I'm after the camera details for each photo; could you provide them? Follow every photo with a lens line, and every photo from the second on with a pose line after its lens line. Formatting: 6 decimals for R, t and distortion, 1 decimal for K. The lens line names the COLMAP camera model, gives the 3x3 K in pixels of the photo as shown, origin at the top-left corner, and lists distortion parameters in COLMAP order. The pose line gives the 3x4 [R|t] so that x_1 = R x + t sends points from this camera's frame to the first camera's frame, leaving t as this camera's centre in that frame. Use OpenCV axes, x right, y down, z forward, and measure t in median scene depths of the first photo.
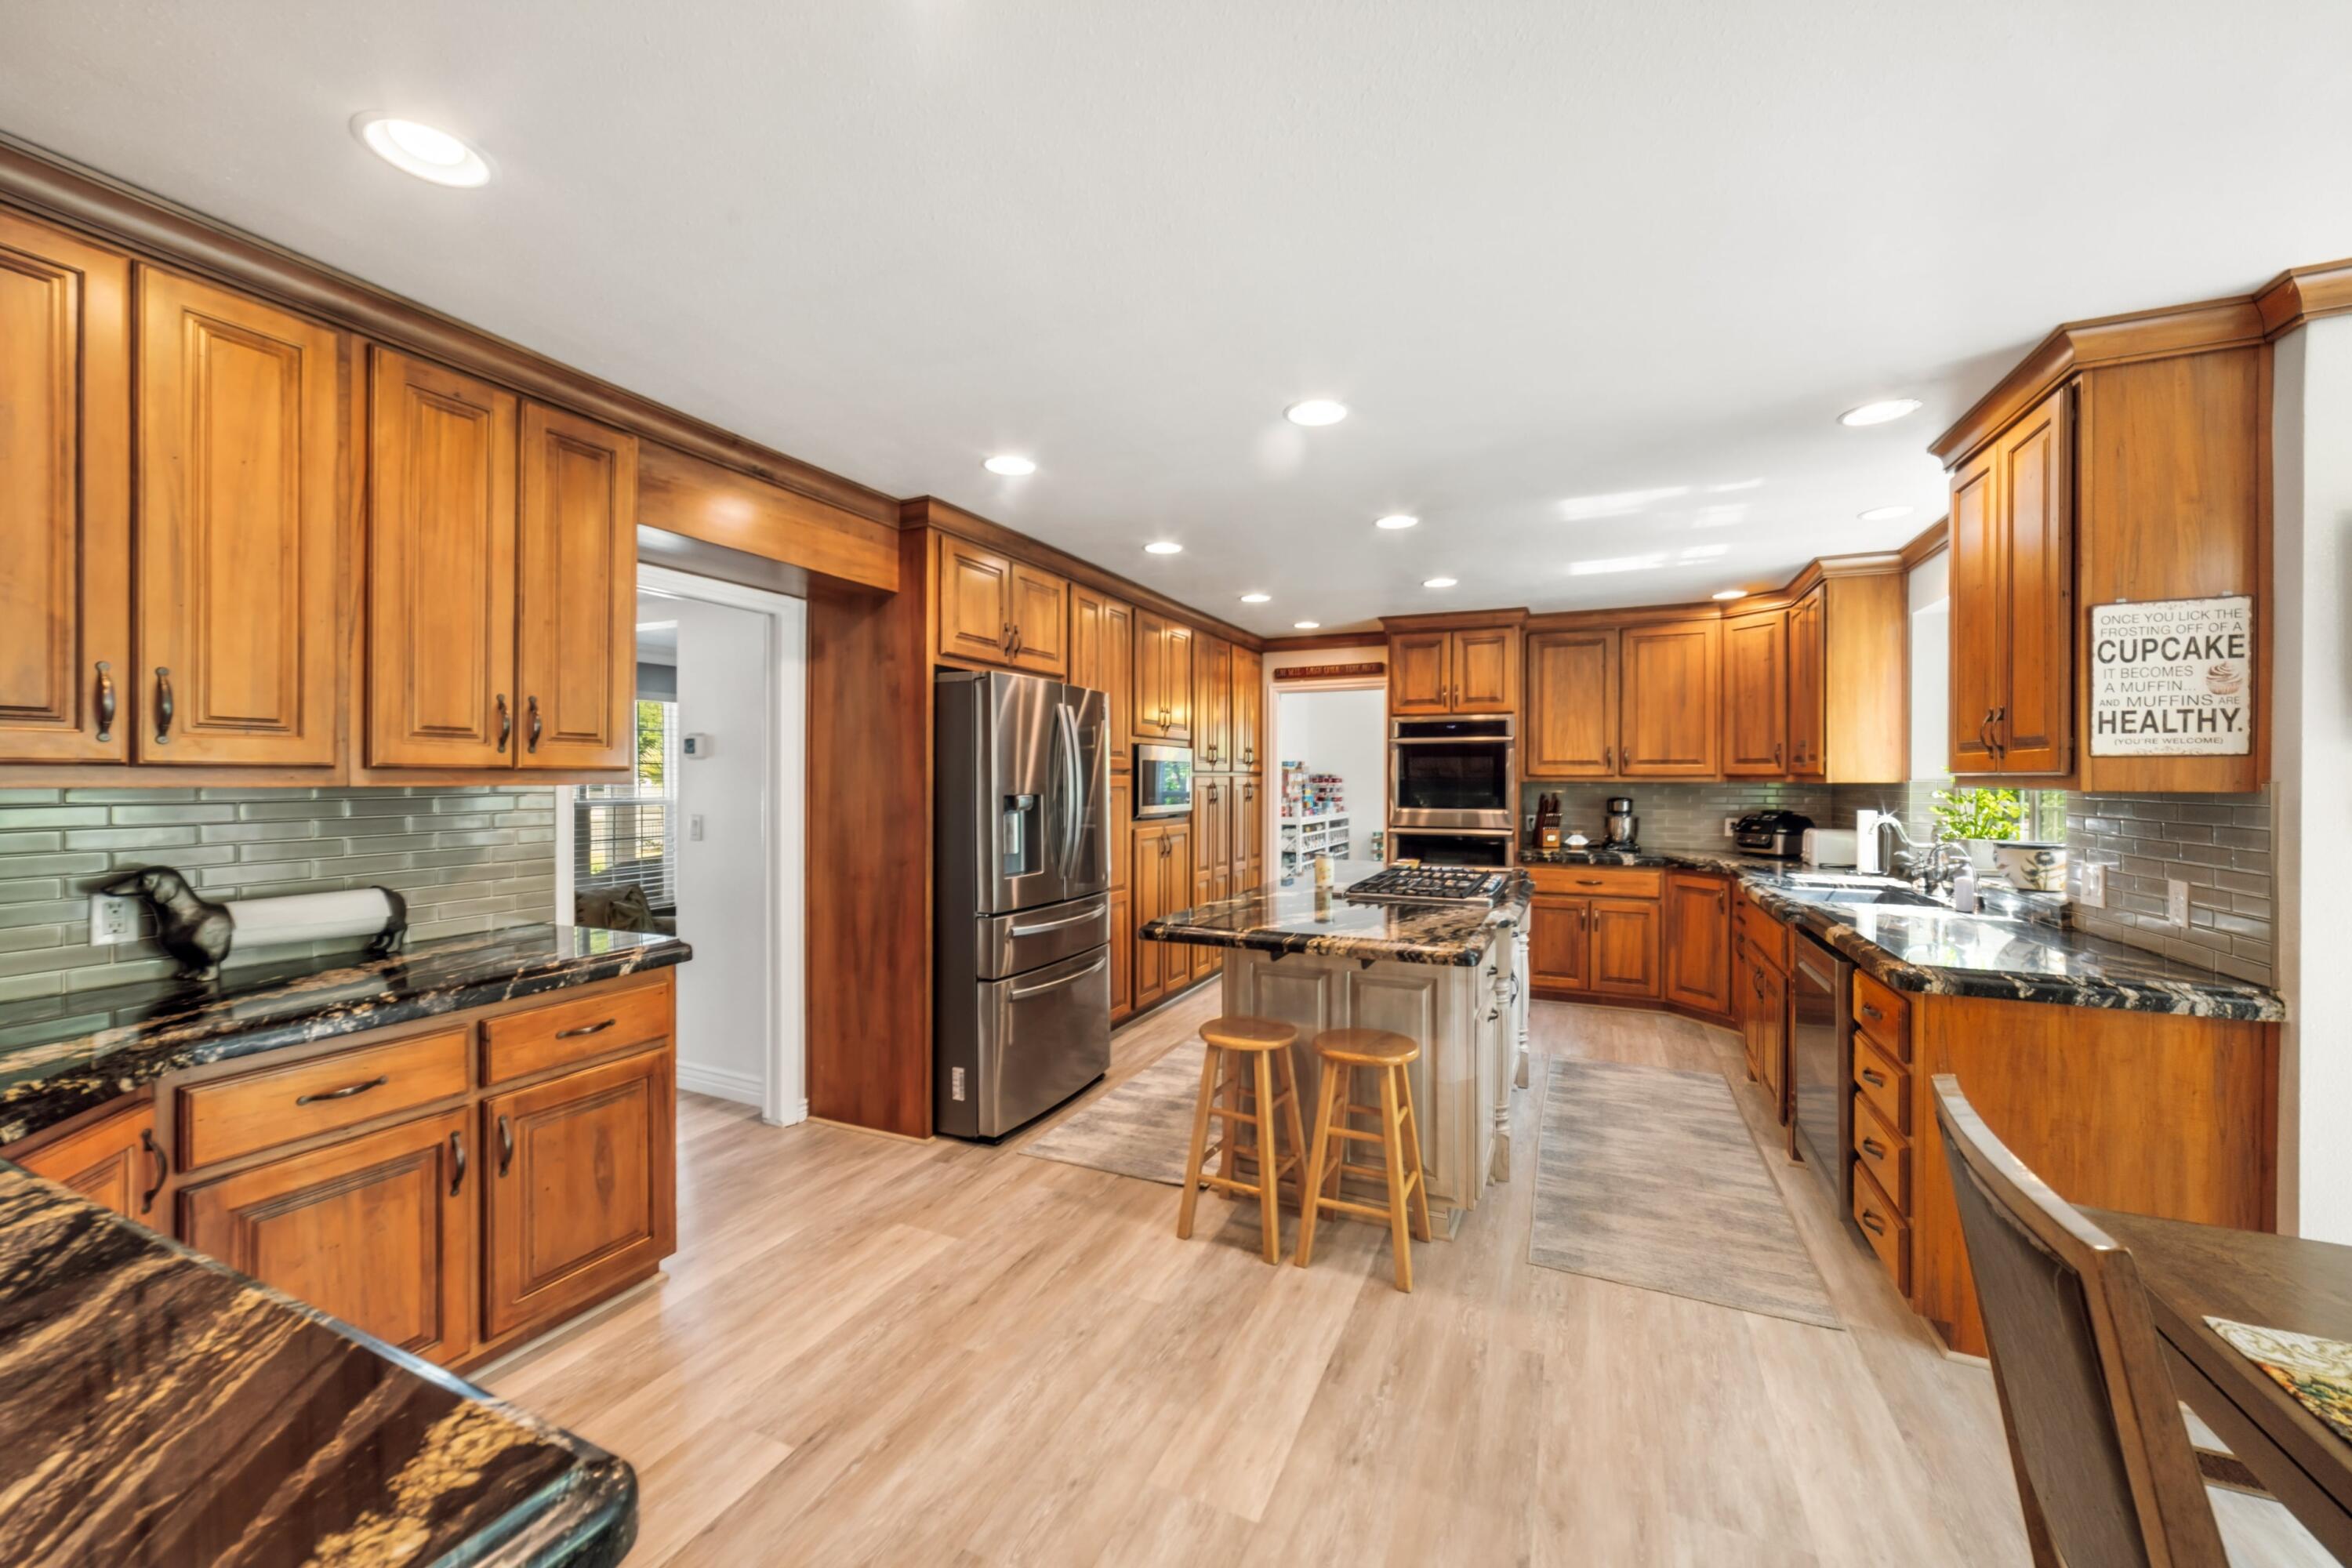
lens RADIAL K [[873.0, 0, 1191.0], [0, 873.0, 777.1], [0, 0, 1]] dist [0.001347, 0.000750]
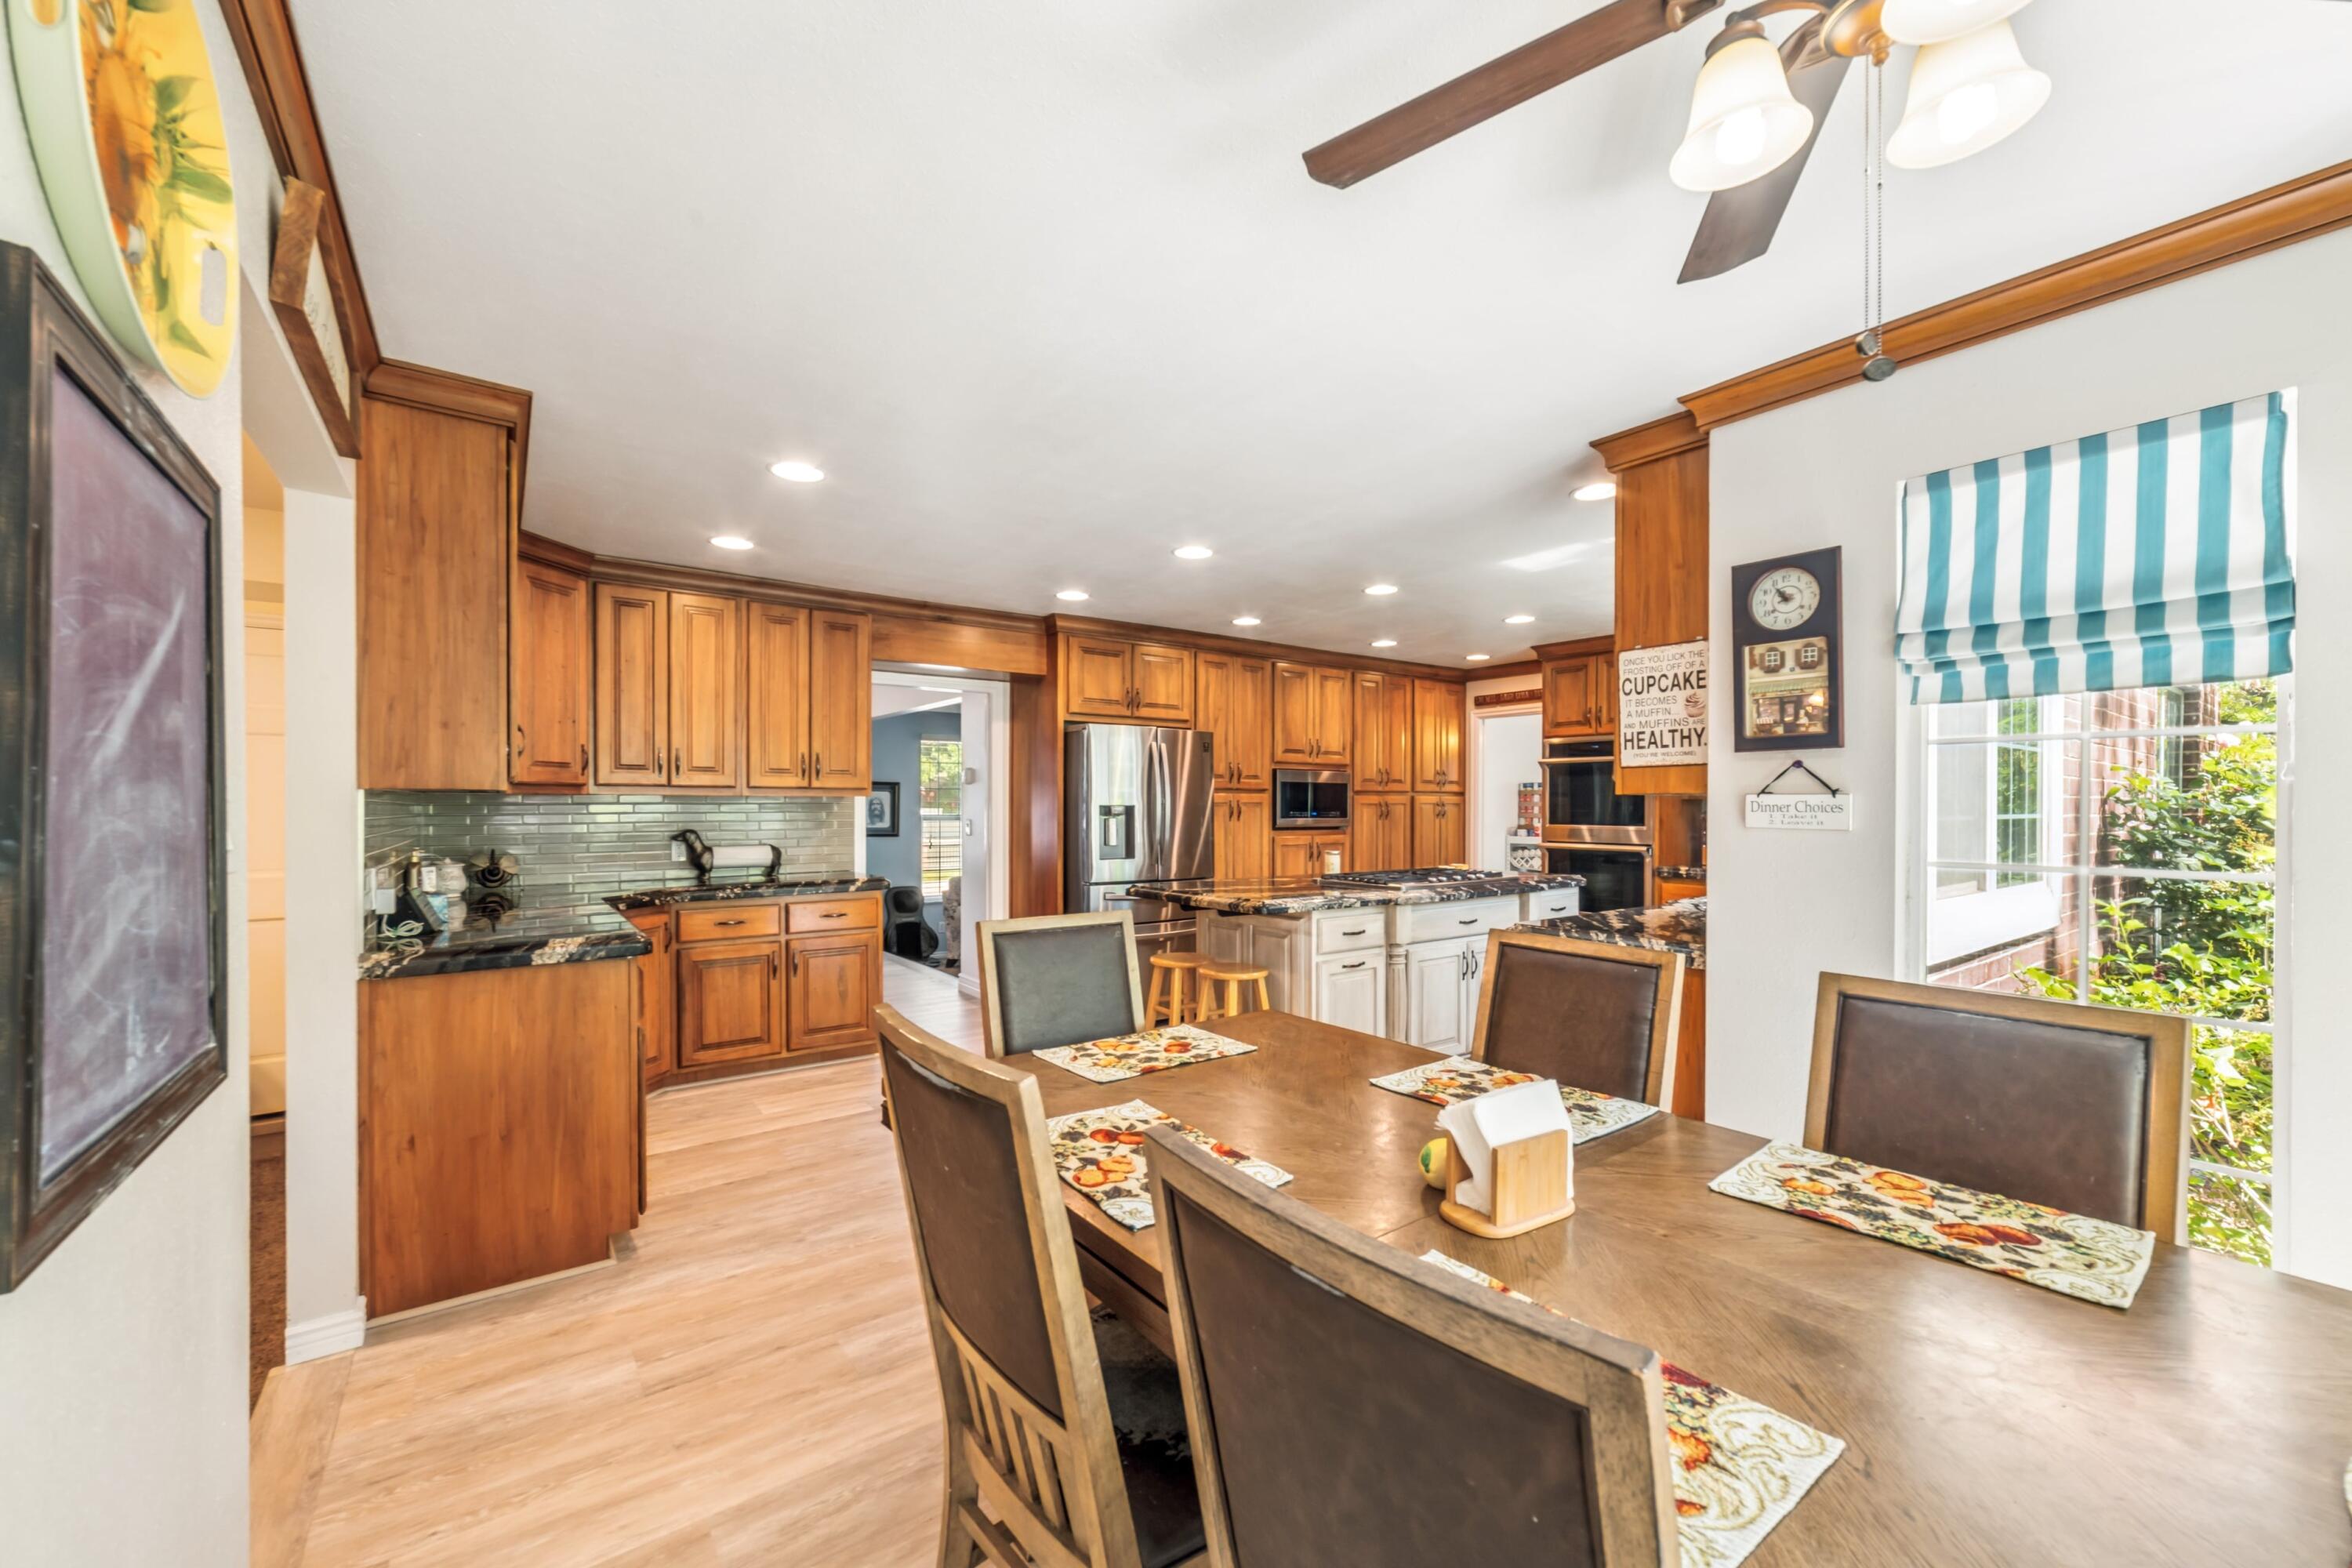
lens RADIAL K [[873.0, 0, 1189.5], [0, 873.0, 802.6], [0, 0, 1]] dist [0.001347, 0.000750]
pose [[0.886927, -0.001156, -0.461908, 0.765198], [0.000646, 0.999999, -0.001262, 0.022236], [0.461909, 0.000821, 0.886927, -0.328355]]
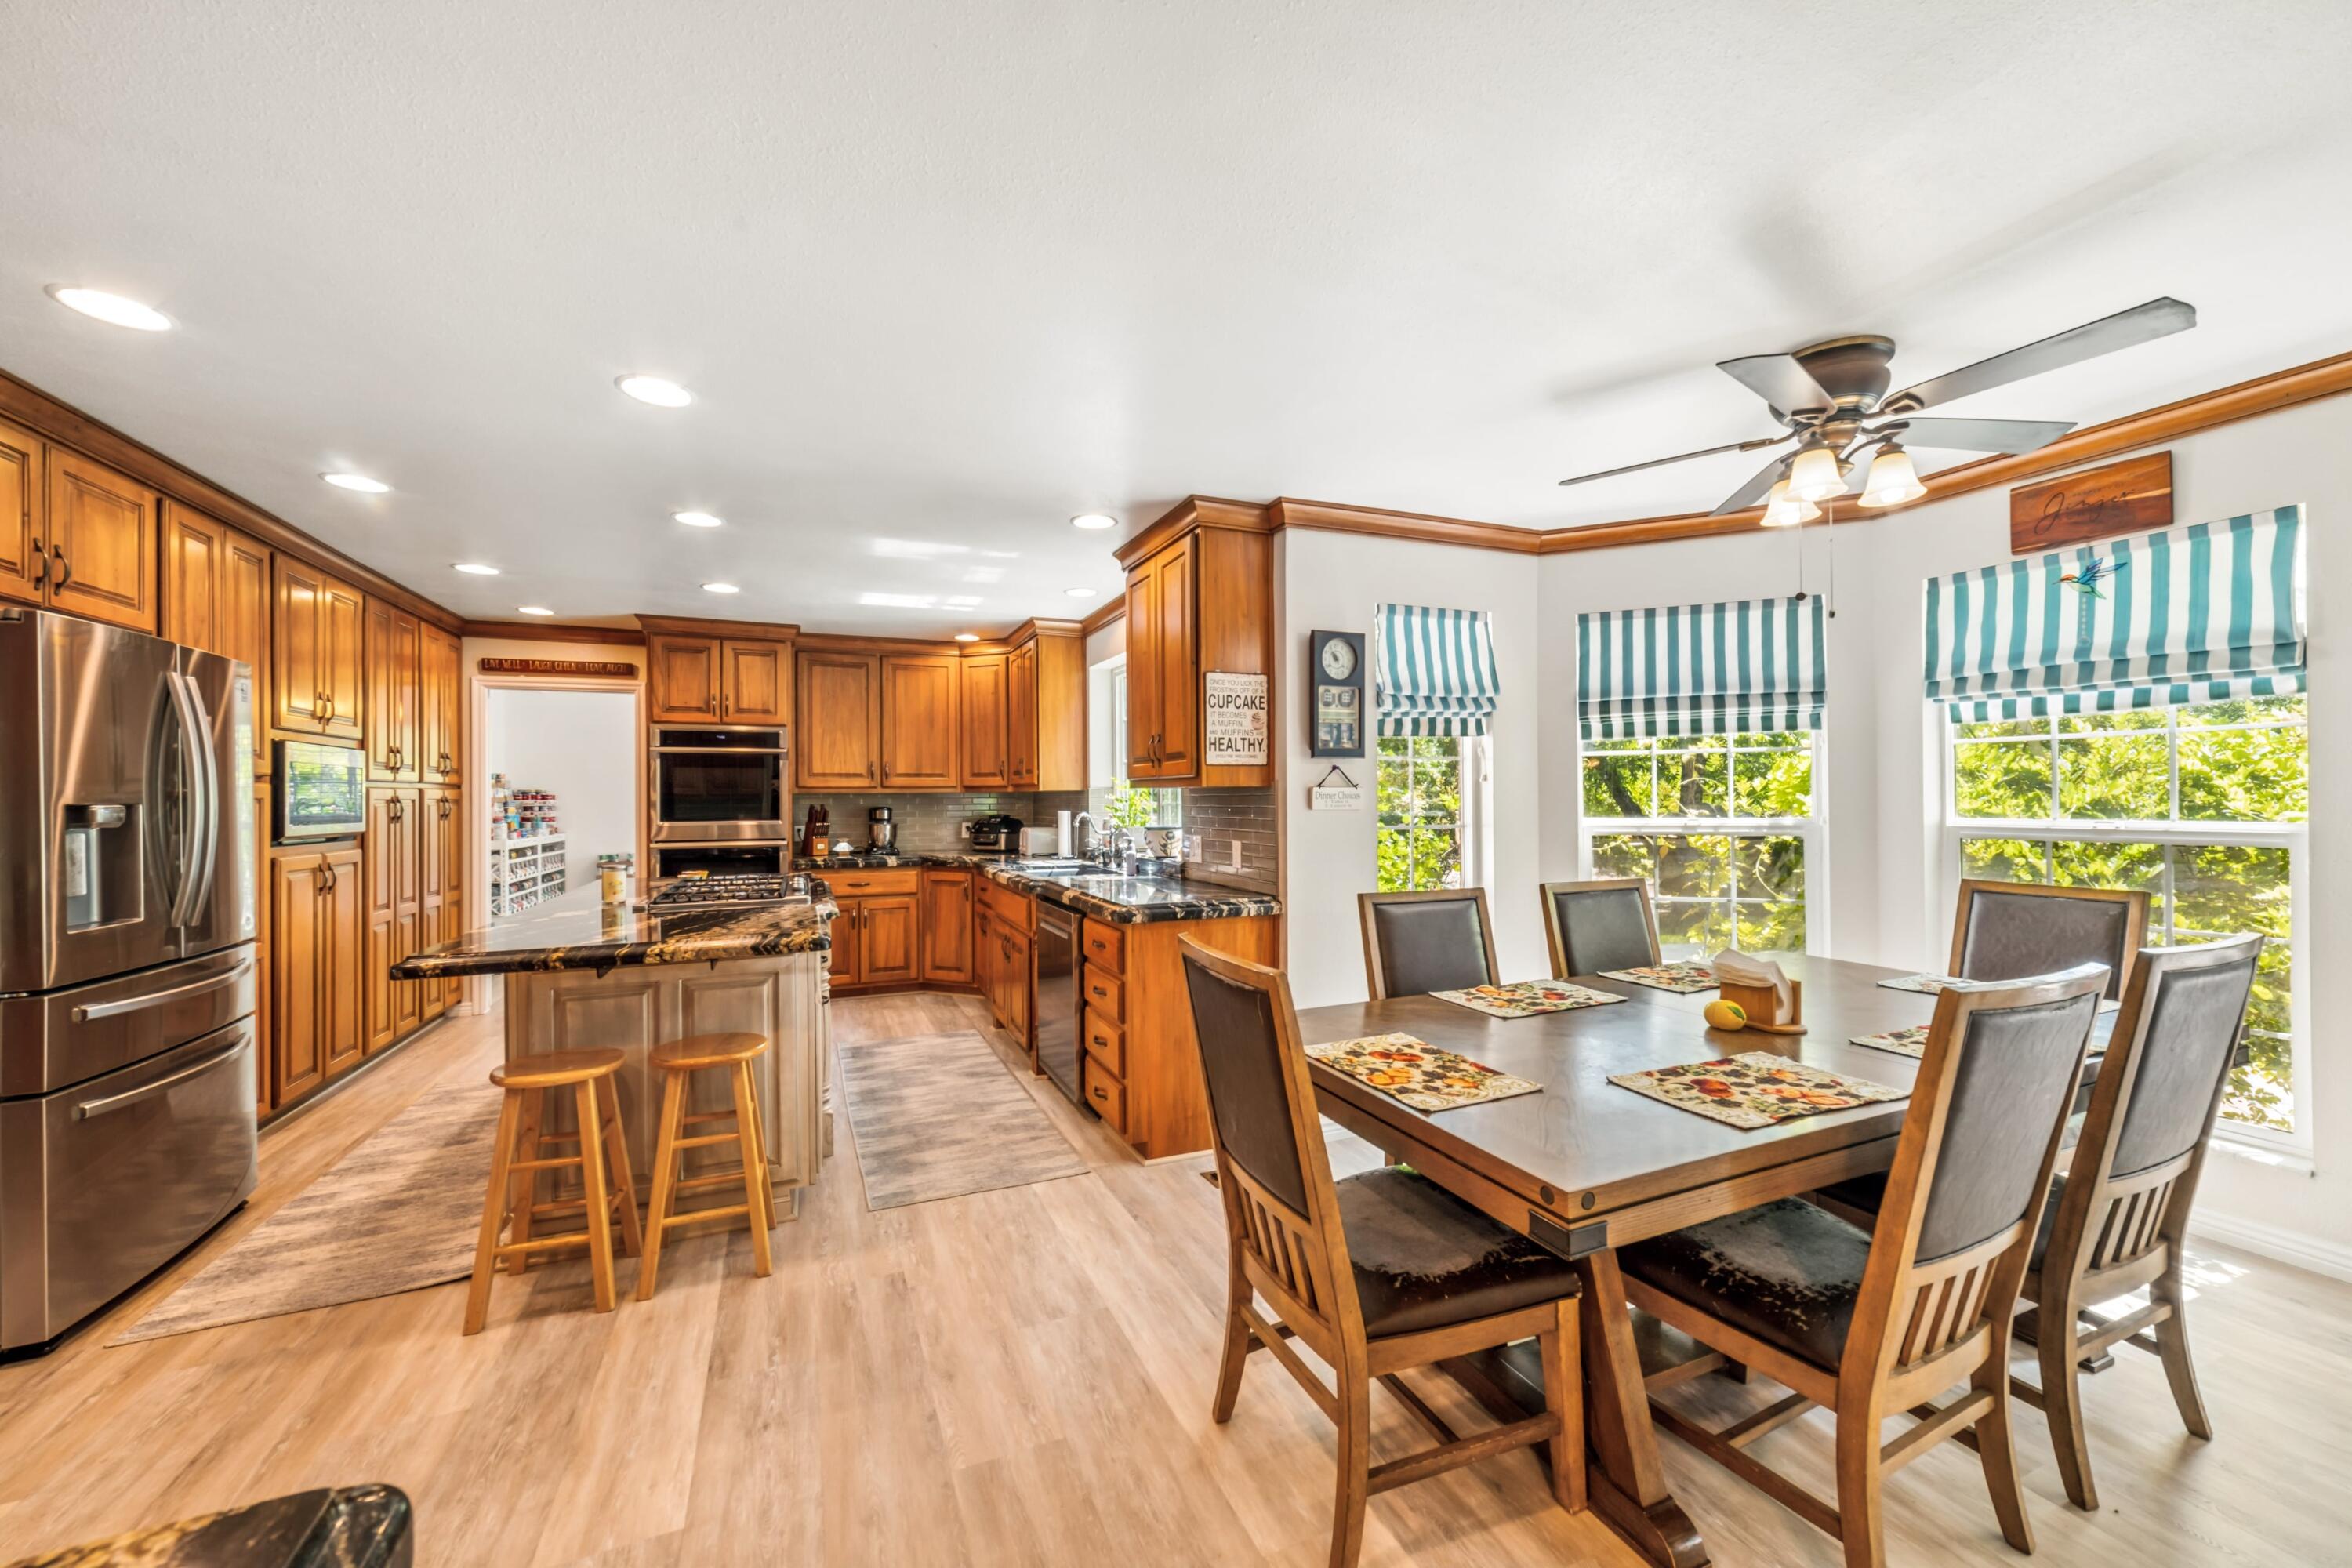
lens RADIAL K [[873.0, 0, 1147.5], [0, 873.0, 782.5], [0, 0, 1]] dist [0.001347, 0.000750]
pose [[0.695408, 0.006244, 0.718588, -0.151807], [0.006785, 0.999861, -0.015254, 0.024529], [-0.718583, 0.015483, 0.695269, -0.033919]]
